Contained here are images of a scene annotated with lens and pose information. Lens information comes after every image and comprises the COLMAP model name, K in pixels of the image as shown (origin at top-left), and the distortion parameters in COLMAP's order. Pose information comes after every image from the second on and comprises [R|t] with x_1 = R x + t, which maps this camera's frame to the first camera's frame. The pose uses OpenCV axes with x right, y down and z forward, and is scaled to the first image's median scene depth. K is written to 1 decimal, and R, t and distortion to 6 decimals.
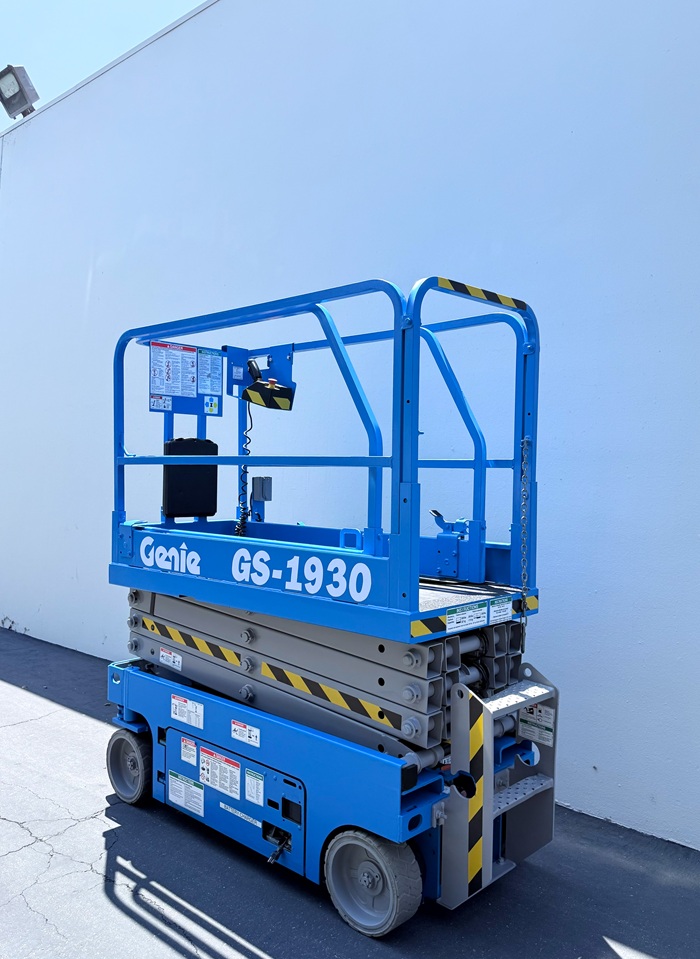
lens RADIAL K [[775.3, 0, 325.2], [0, 775.3, 505.7], [0, 0, 1]] dist [0.175860, -0.418162]
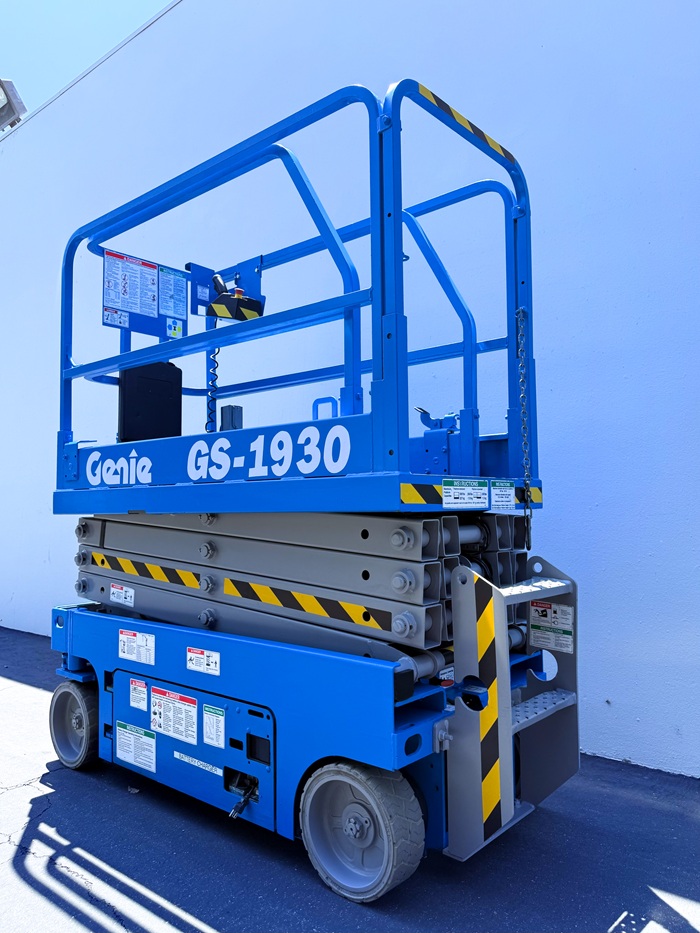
lens RADIAL K [[688.2, 0, 351.2], [0, 688.2, 472.9], [0, 0, 1]] dist [0.159128, -0.331454]
pose [[0.998076, -0.019974, 0.058696, 0.014415], [0.025551, 0.995068, -0.095846, 0.166117], [-0.056492, 0.097162, 0.993664, 0.240869]]
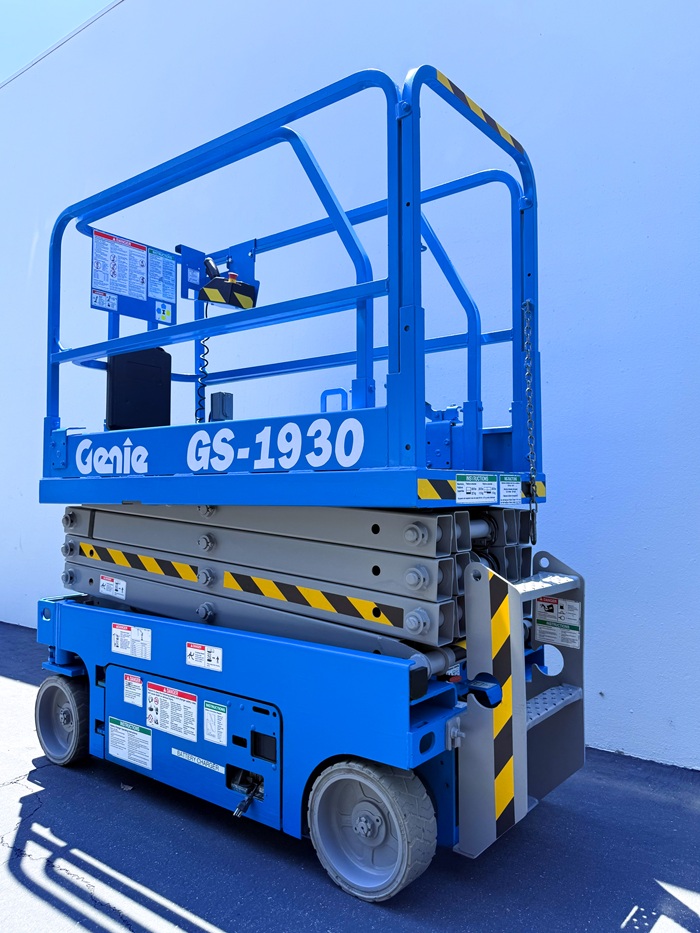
lens RADIAL K [[691.3, 0, 350.0], [0, 691.3, 466.5], [0, 0, 1]] dist [0.151602, -0.313075]
pose [[0.994329, -0.011041, 0.105770, -0.026179], [0.019733, 0.996479, -0.081489, 0.155797], [-0.104498, 0.083114, 0.991046, 0.252576]]
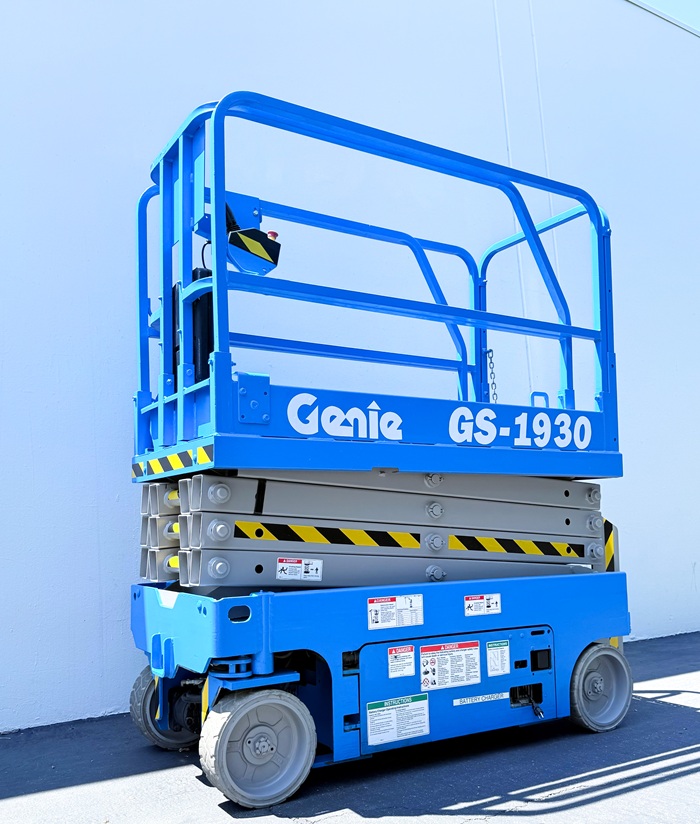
lens RADIAL K [[772.7, 0, 351.0], [0, 772.7, 476.0], [0, 0, 1]] dist [0.207156, -0.527449]
pose [[0.251067, 0.044864, 0.966929, -1.022931], [0.067882, 0.995650, -0.063823, 0.185791], [-0.965586, 0.081661, 0.246930, 0.902837]]
